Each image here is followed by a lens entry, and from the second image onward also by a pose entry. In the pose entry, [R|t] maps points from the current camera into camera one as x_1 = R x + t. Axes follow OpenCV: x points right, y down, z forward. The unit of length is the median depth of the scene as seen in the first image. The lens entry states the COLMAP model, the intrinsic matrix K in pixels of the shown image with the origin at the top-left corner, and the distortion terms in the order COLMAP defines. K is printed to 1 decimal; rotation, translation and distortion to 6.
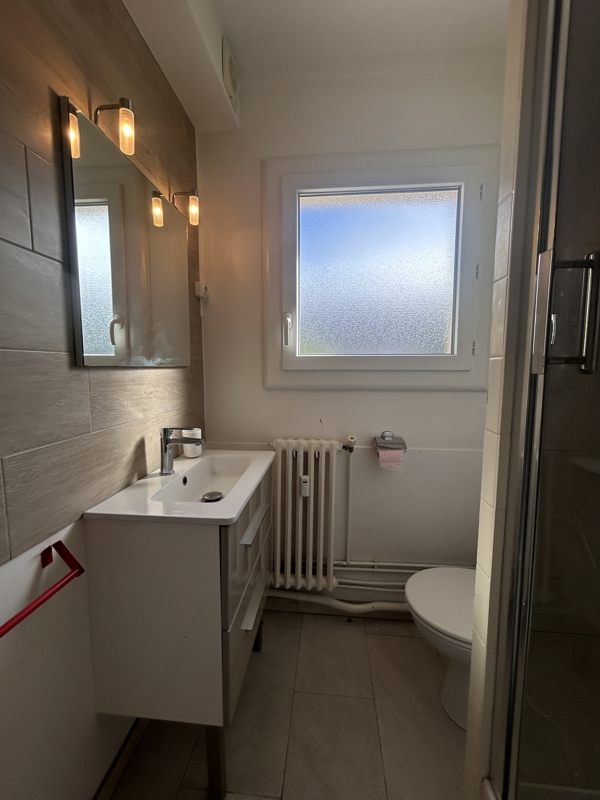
lens RADIAL K [[319.2, 0, 300.0], [0, 319.2, 400.0], [0, 0, 1]] dist [0.000412, -0.000127]
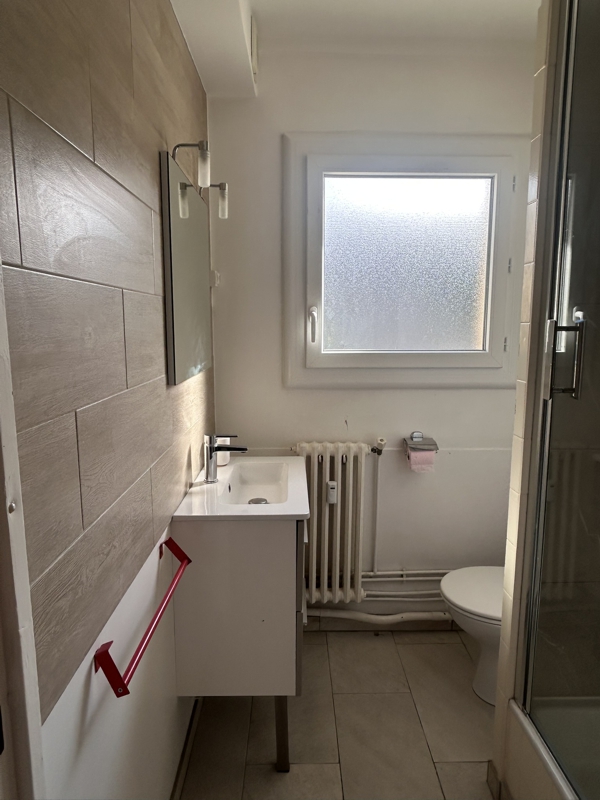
lens RADIAL K [[496.7, 0, 300.0], [0, 496.7, 400.0], [0, 0, 1]] dist [0.021522, -0.042116]
pose [[0.993858, -0.017567, 0.109263, -0.232497], [0.012437, 0.998796, 0.047454, -0.070805], [-0.109965, -0.045804, 0.992879, -0.420545]]
